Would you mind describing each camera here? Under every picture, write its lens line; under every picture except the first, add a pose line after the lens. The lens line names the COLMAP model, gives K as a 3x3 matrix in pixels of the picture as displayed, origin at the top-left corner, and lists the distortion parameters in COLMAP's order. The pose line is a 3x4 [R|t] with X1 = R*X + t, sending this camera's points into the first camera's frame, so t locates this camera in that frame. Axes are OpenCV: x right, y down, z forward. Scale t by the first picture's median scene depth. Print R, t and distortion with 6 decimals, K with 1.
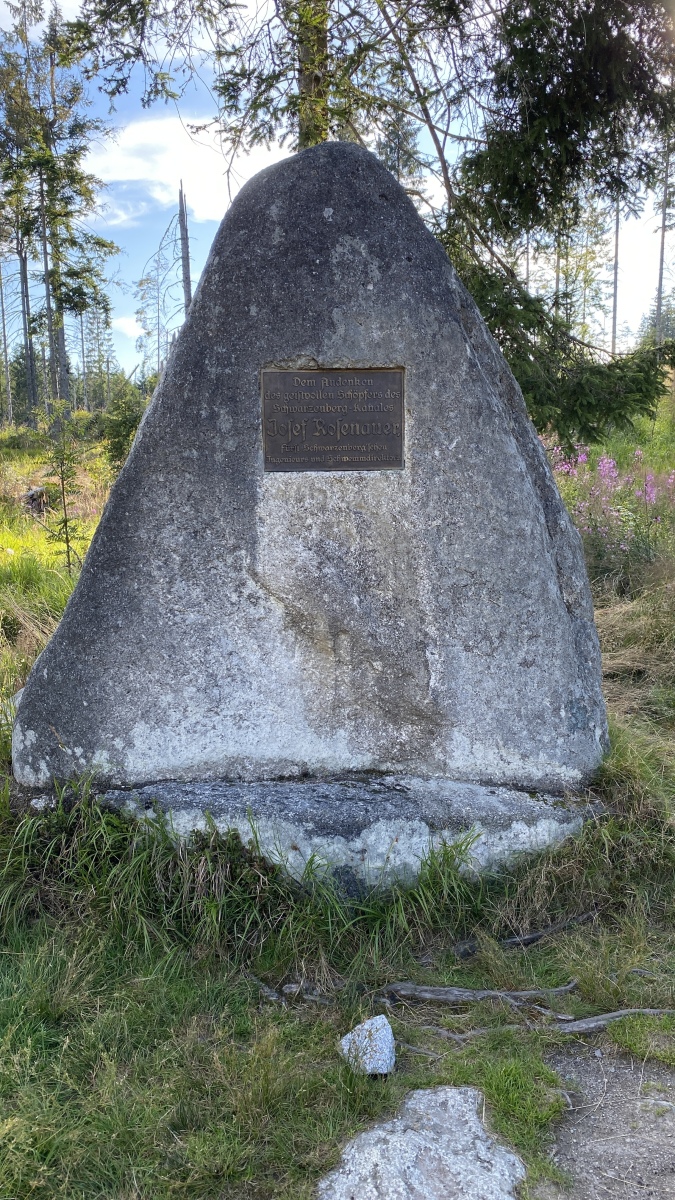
lens RADIAL K [[929.4, 0, 337.5], [0, 929.4, 600.0], [0, 0, 1]] dist [0.148669, 0.000033]
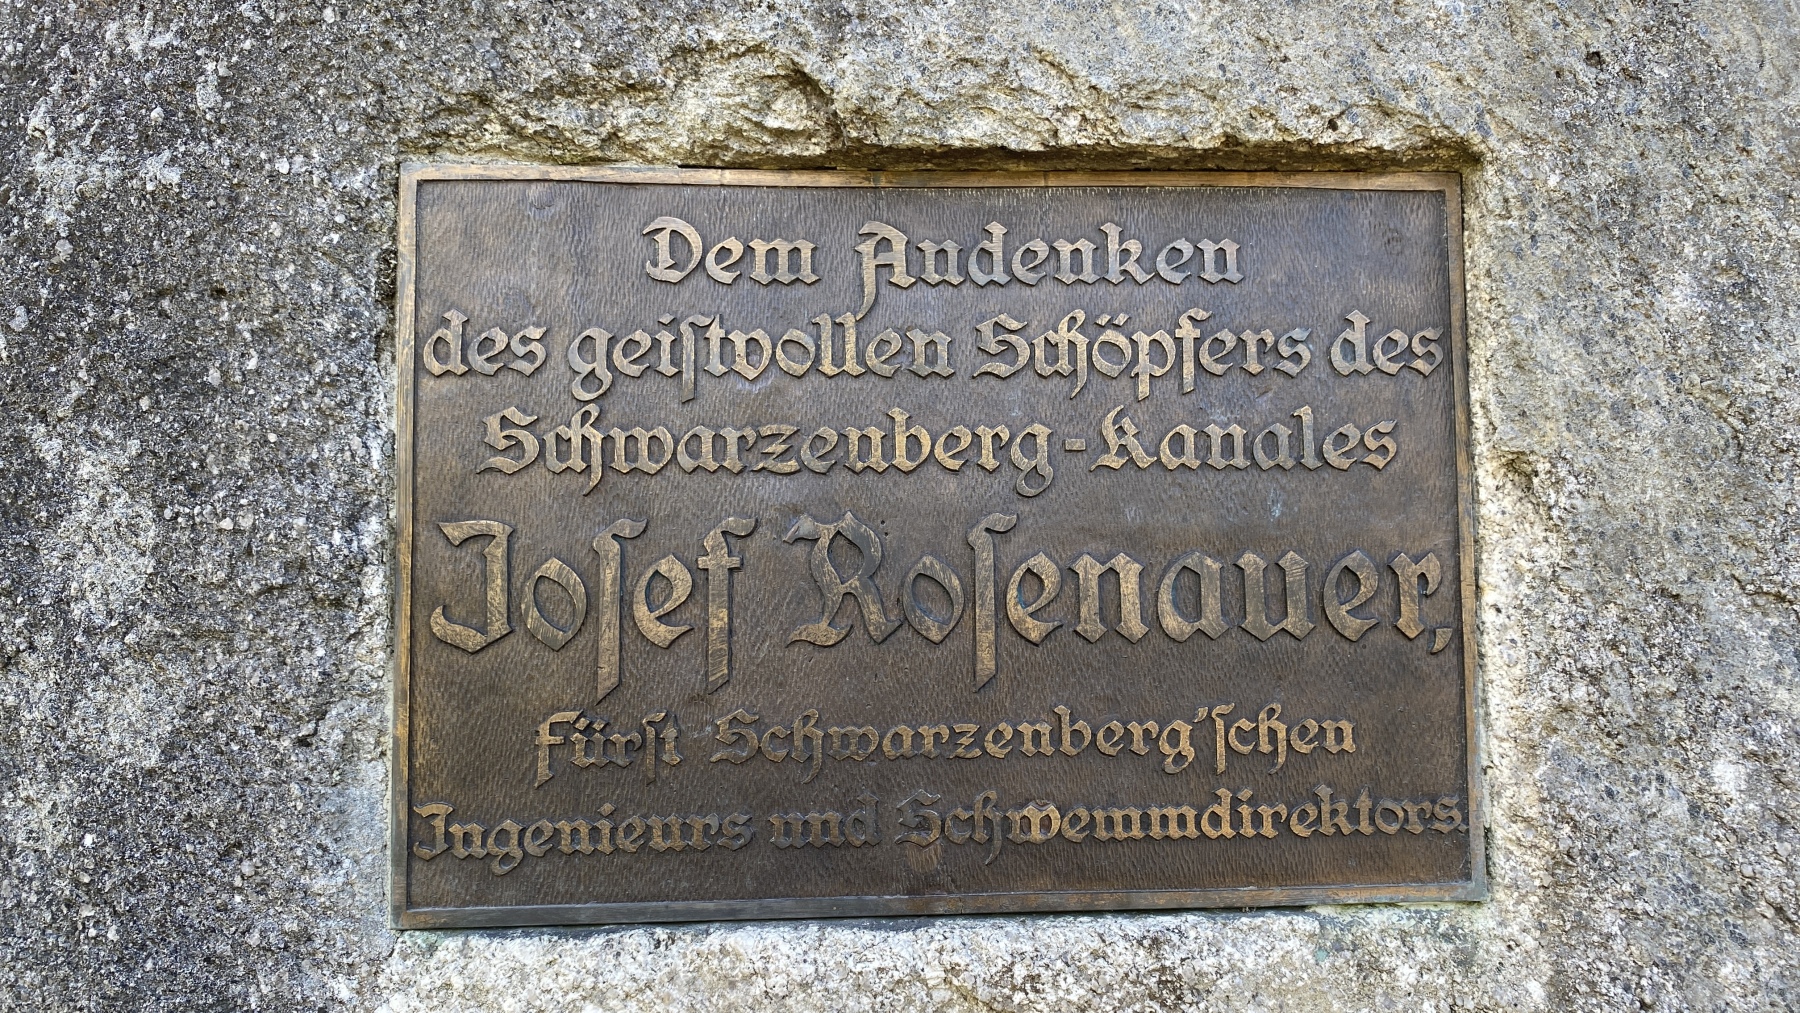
lens RADIAL K [[1394.0, 0, 900.0], [0, 1394.0, 506.5], [0, 0, 1]] dist [0.148669, 0.000033]
pose [[0.999825, 0.003767, -0.018343, -0.007401], [-0.007231, 0.981248, -0.192613, -0.157441], [0.017274, 0.192712, 0.981103, 0.804621]]
